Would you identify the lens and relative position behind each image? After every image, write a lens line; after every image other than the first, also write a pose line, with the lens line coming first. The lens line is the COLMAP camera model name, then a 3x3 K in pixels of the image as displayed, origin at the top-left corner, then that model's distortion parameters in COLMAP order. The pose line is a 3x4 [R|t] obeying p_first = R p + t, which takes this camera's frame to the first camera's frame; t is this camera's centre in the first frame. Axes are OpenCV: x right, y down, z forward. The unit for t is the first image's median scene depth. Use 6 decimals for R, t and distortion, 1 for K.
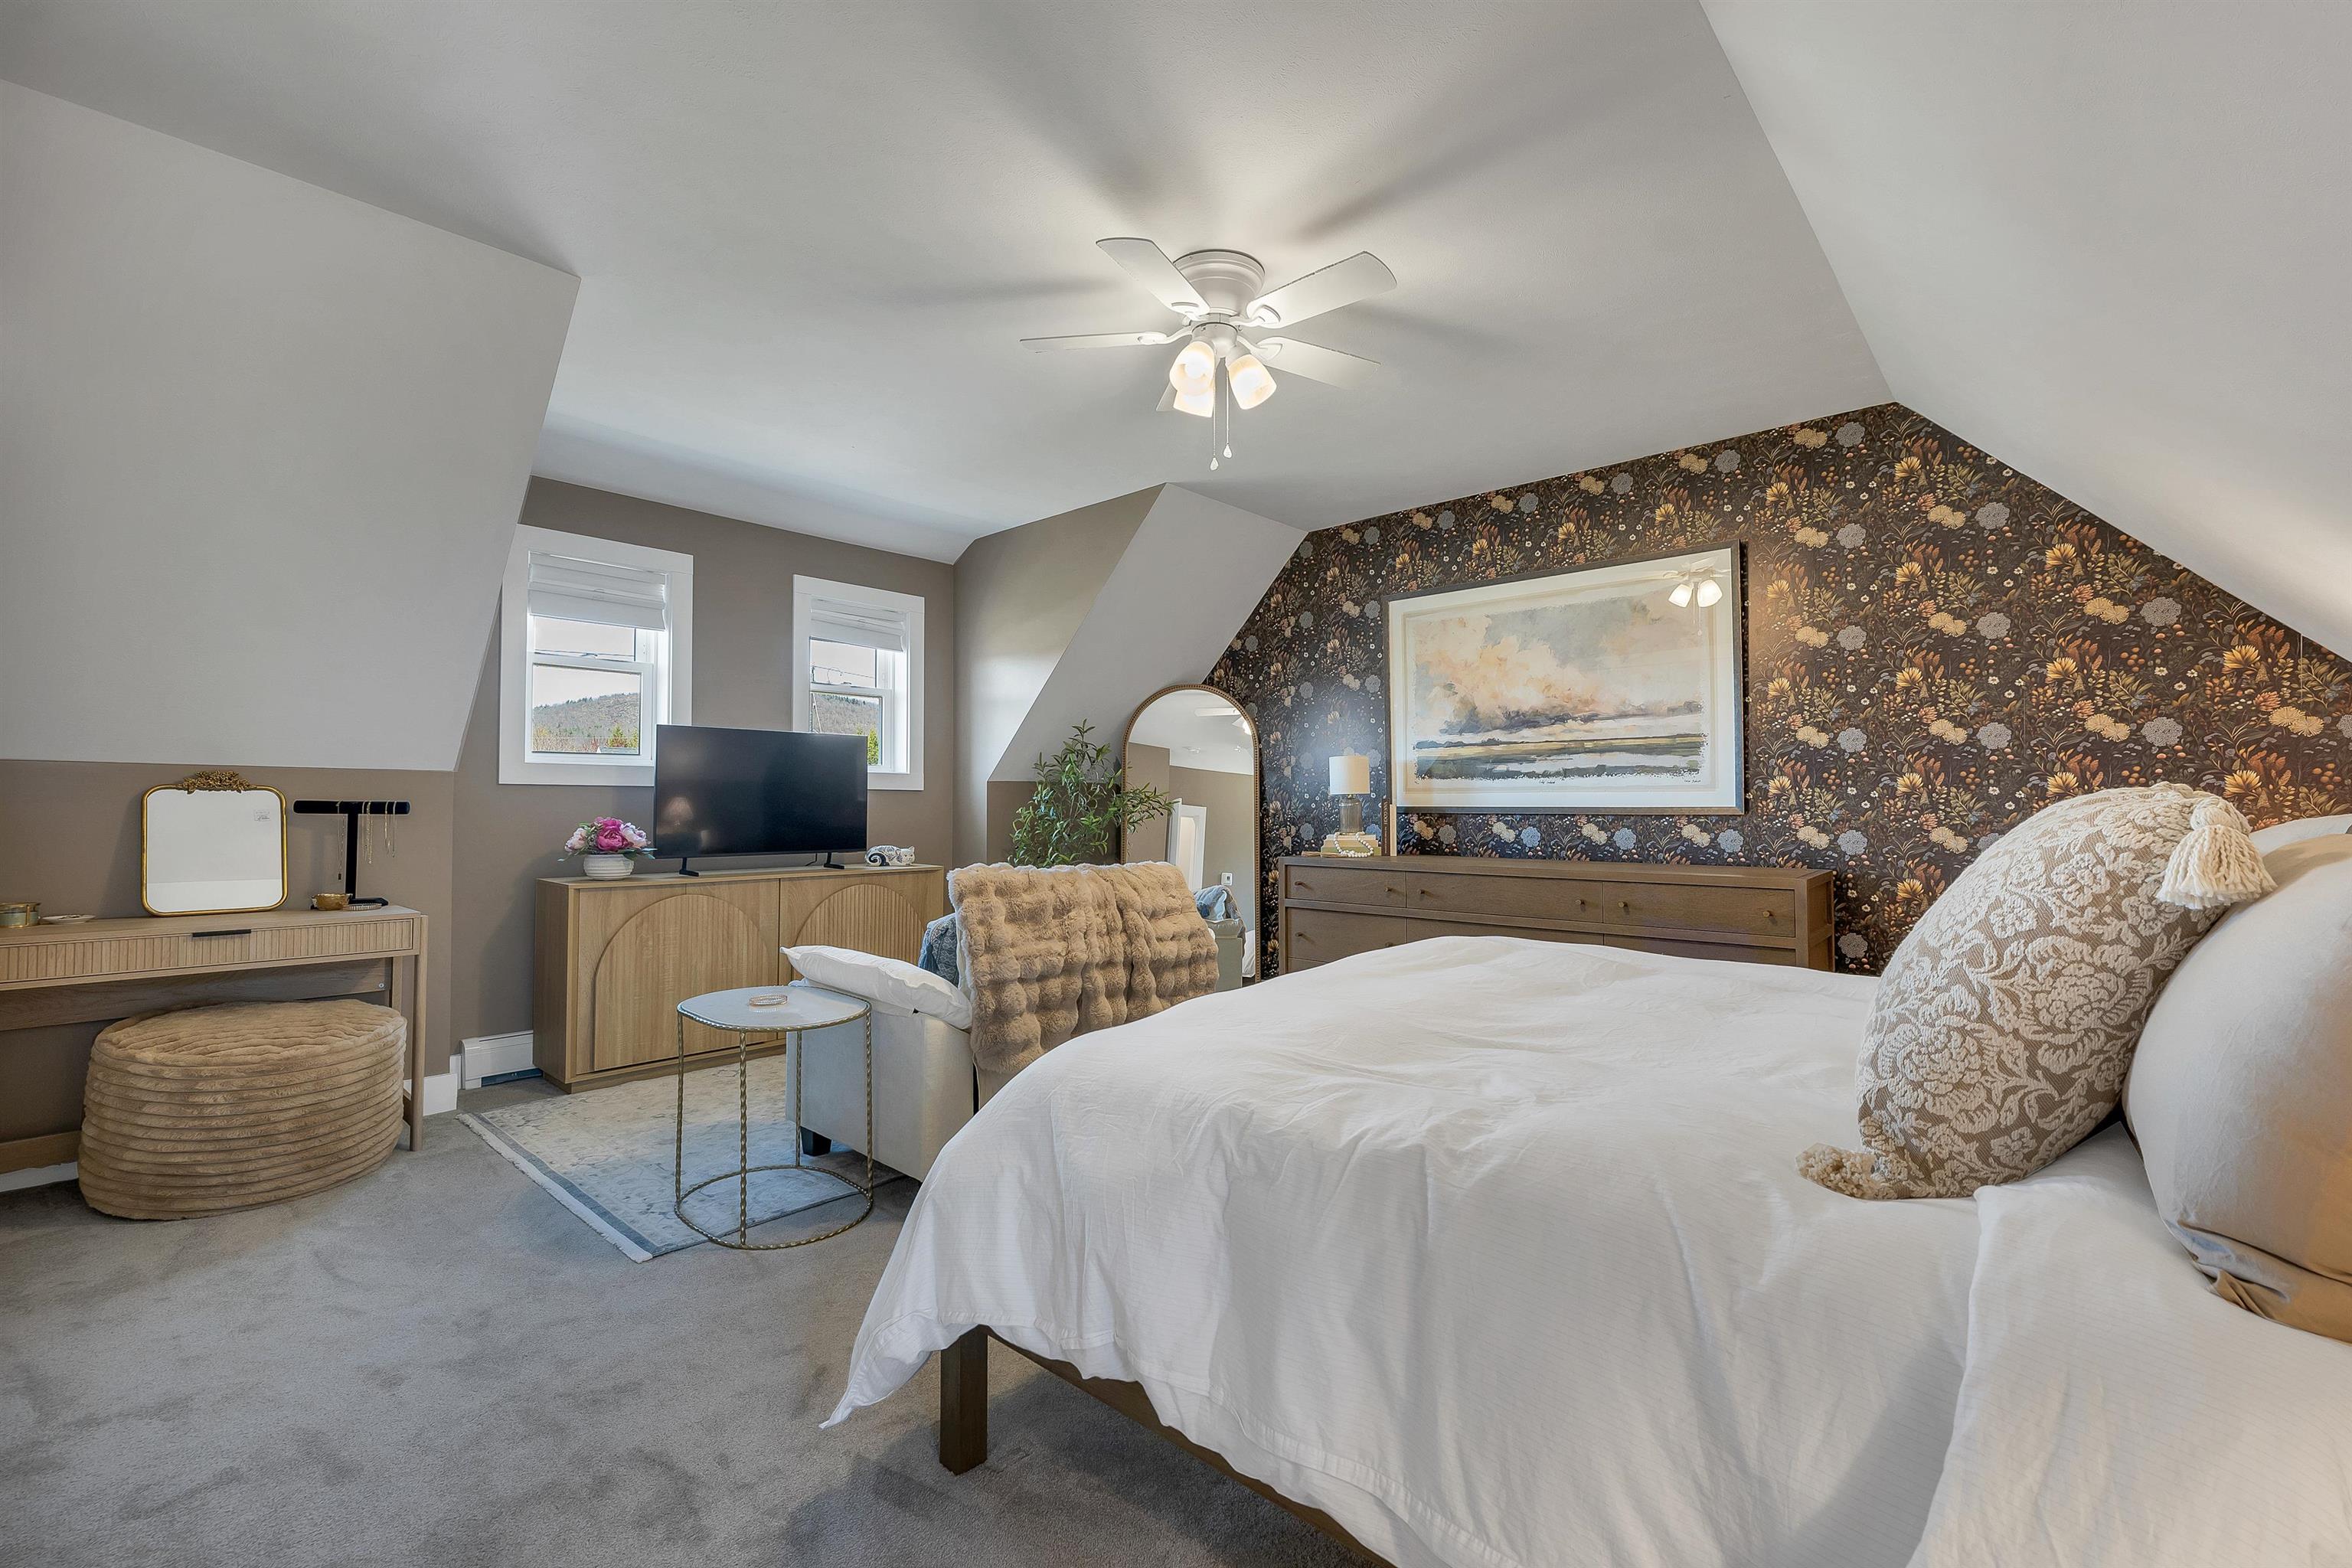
lens RADIAL K [[984.9, 0, 1185.1], [0, 984.9, 793.0], [0, 0, 1]] dist [-0.003979, -0.000245]
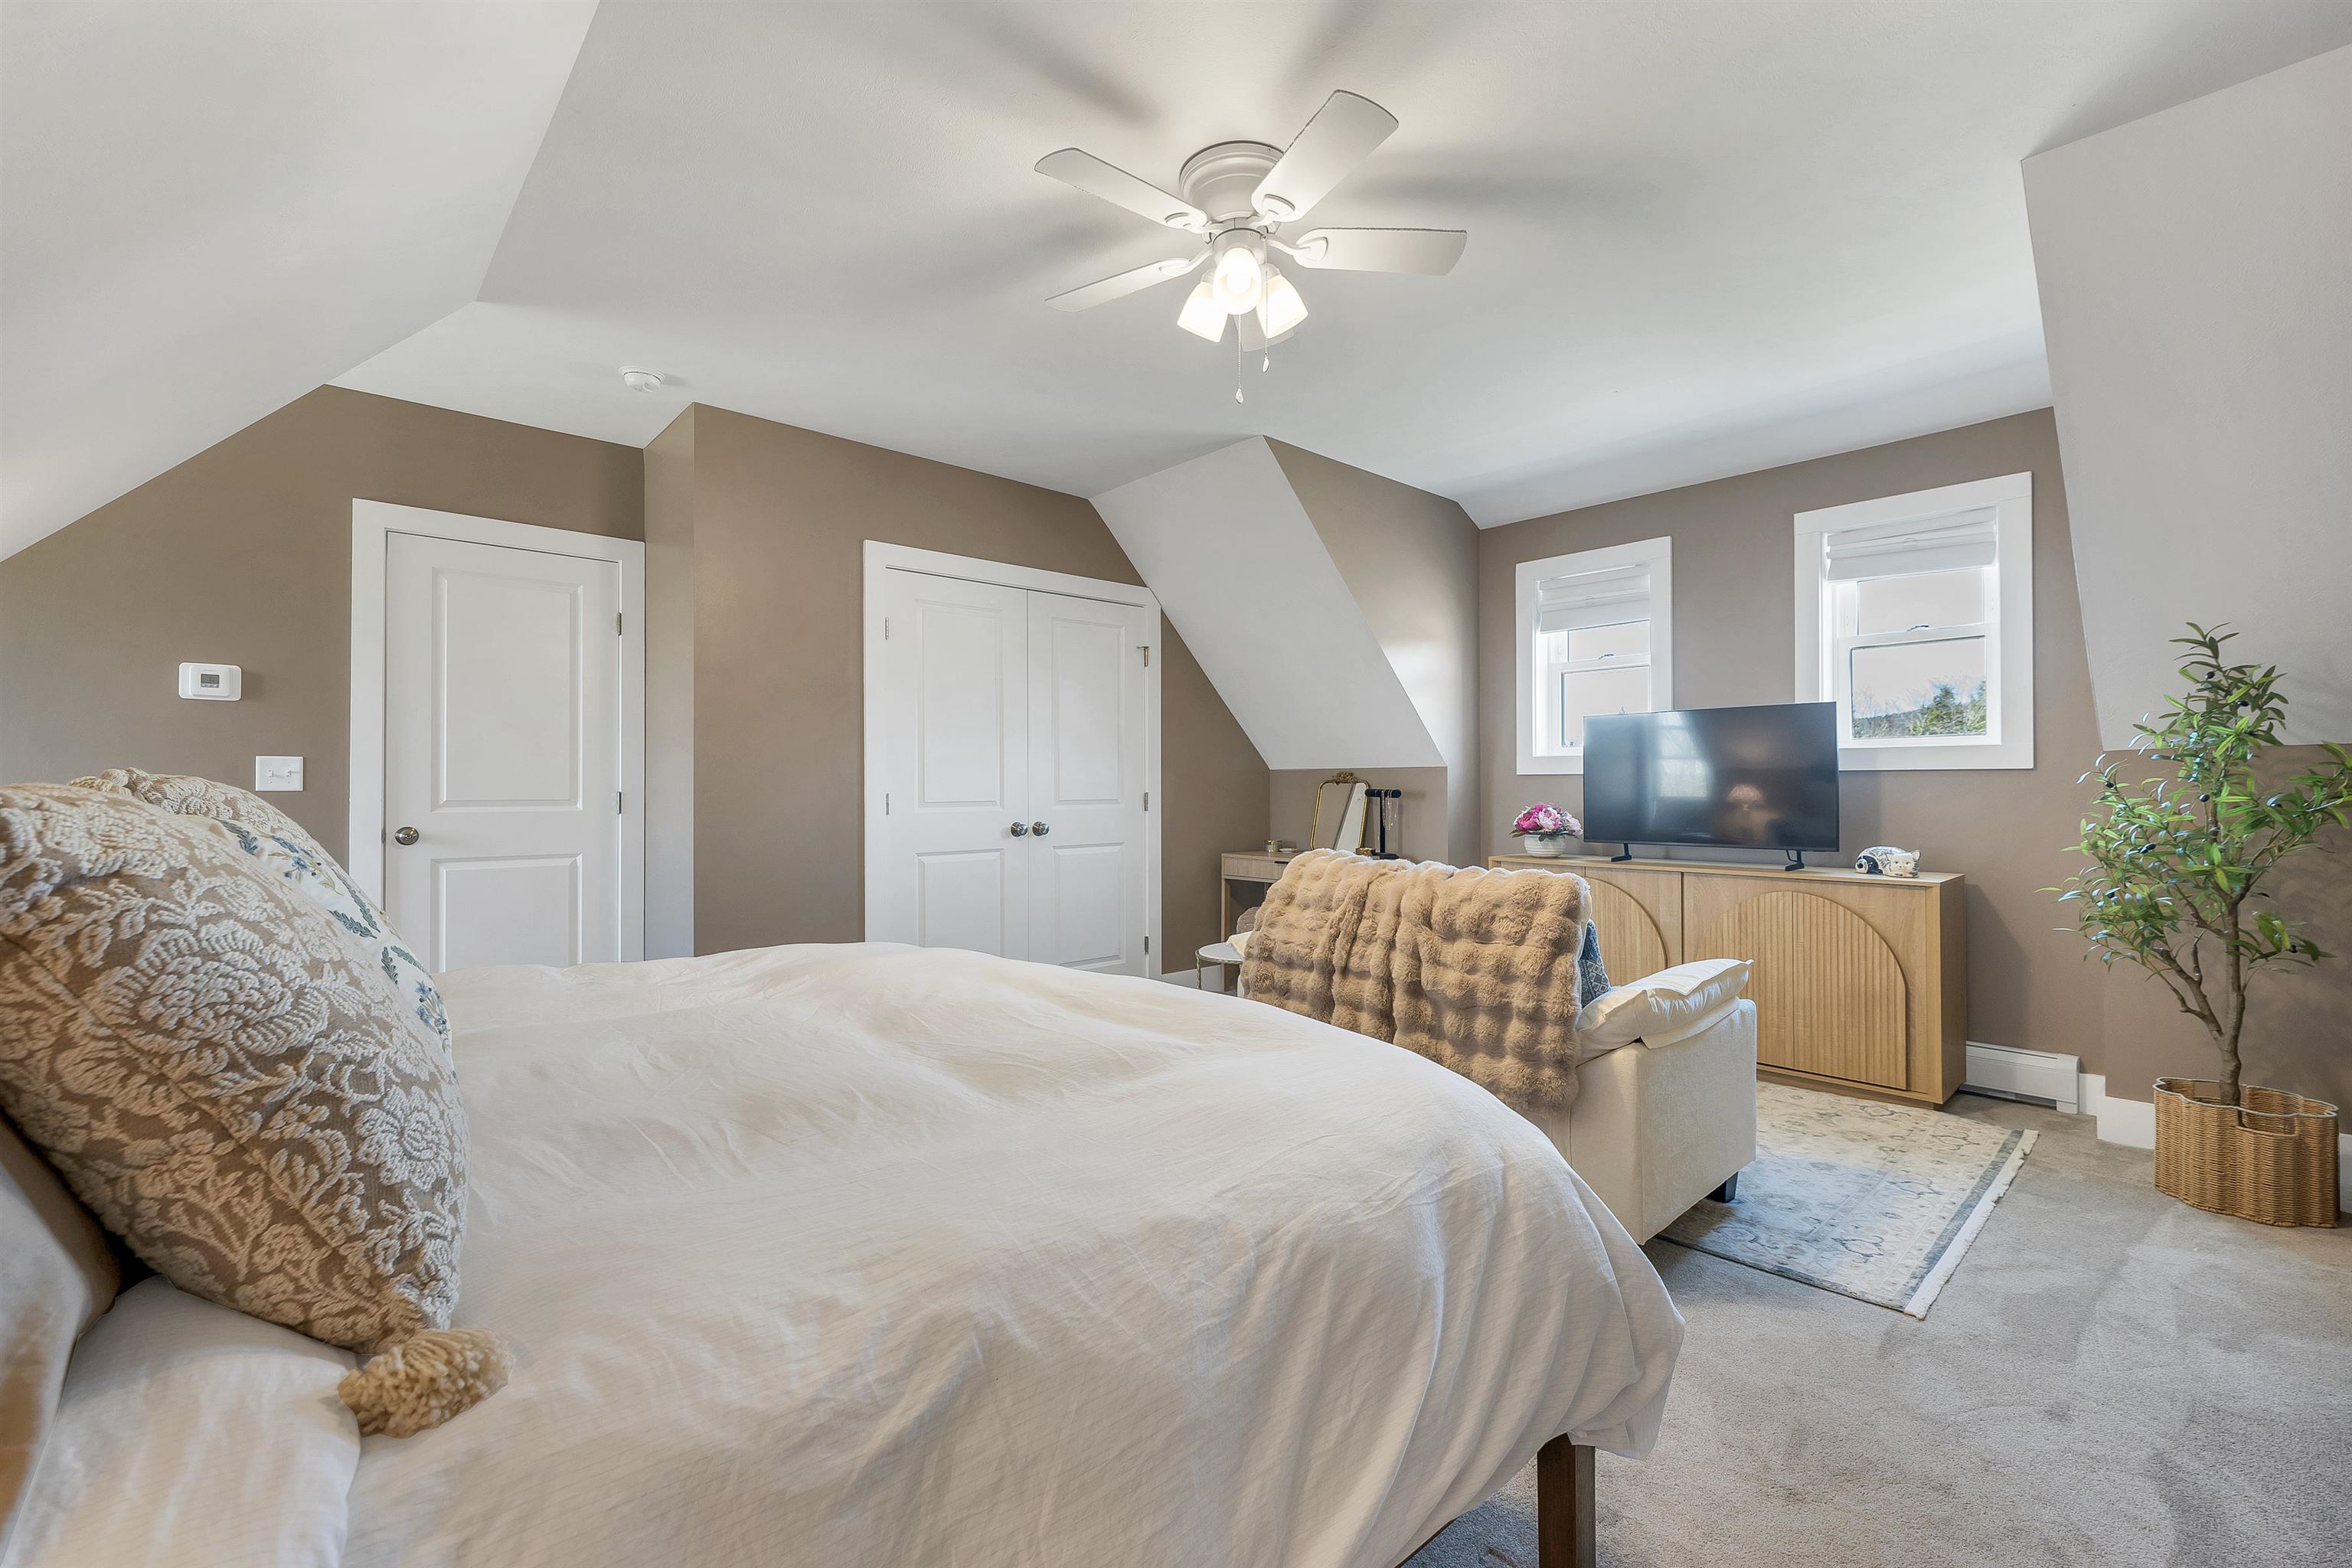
lens RADIAL K [[984.9, 0, 1176.0], [0, 984.9, 782.9], [0, 0, 1]] dist [-0.003979, -0.000245]
pose [[-0.105646, -0.003702, -0.994397, 0.526984], [0.016208, 0.999854, -0.005445, 0.001616], [0.994272, -0.016693, -0.105570, 0.612435]]
